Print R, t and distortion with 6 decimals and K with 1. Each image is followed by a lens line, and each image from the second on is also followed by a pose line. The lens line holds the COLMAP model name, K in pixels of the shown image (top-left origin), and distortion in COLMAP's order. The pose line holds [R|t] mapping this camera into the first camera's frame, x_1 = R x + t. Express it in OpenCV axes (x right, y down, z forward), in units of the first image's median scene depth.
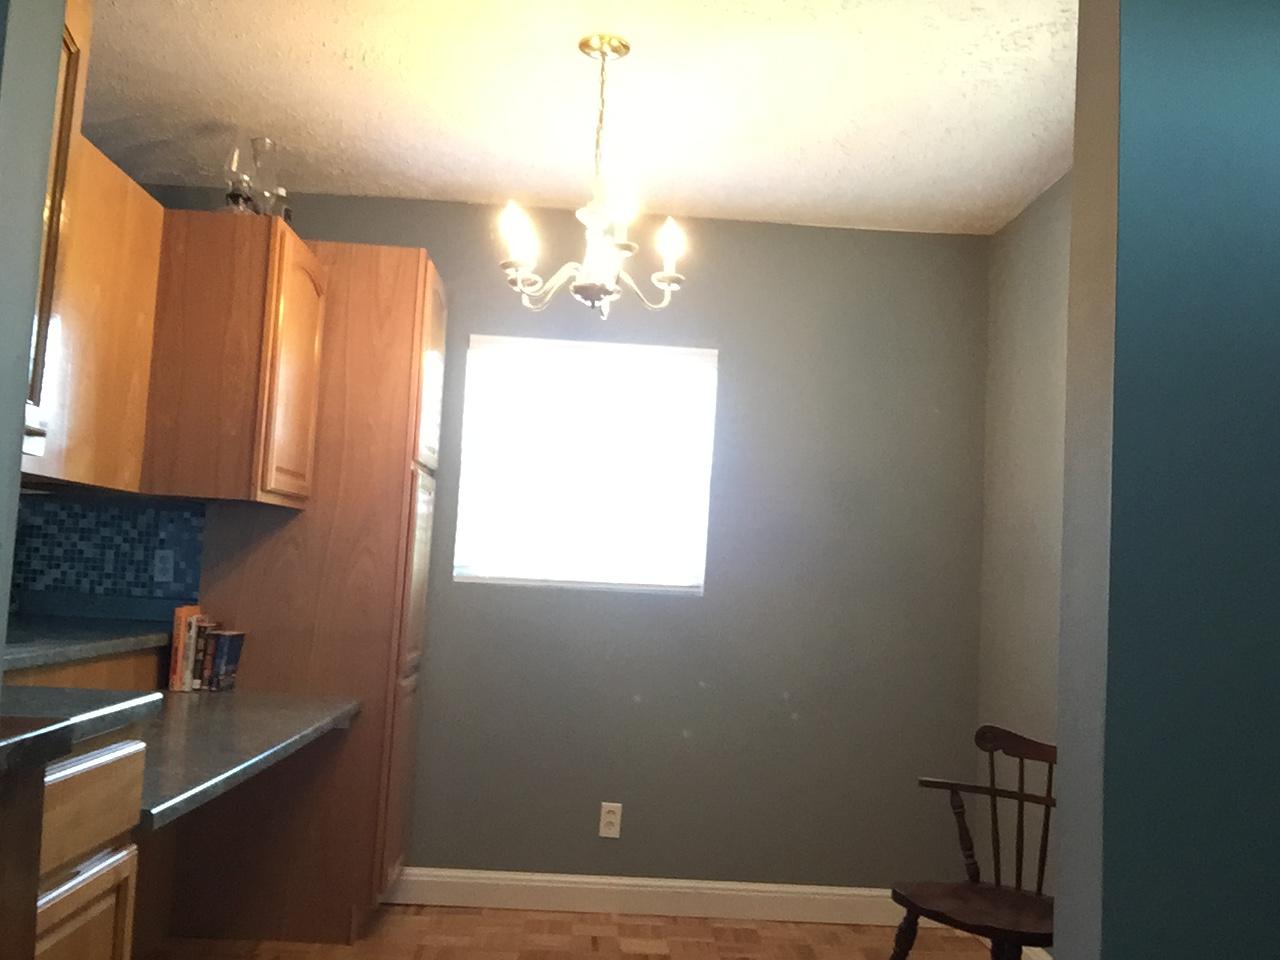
lens RADIAL K [[1167.2, 0, 640.6], [0, 1167.2, 478.5], [0, 0, 1]] dist [0.032018, 0.000000]
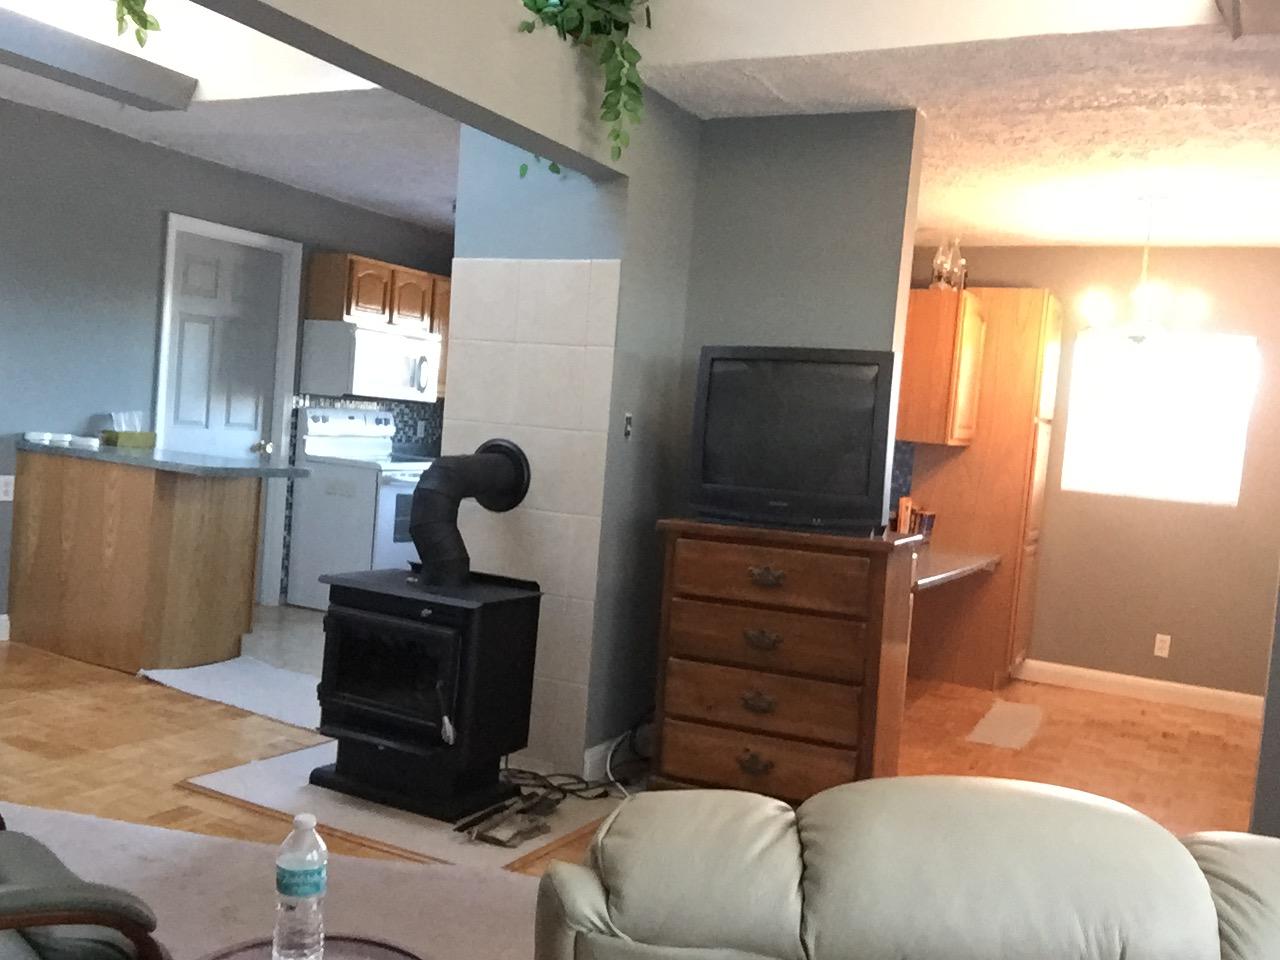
lens RADIAL K [[1167.2, 0, 640.3], [0, 1167.2, 483.4], [0, 0, 1]] dist [0.032018, 0.000000]
pose [[0.865097, 0.045096, -0.499574, 0.162055], [0.004874, 0.995148, 0.098270, -0.092086], [0.501582, -0.087448, 0.860679, -0.760675]]
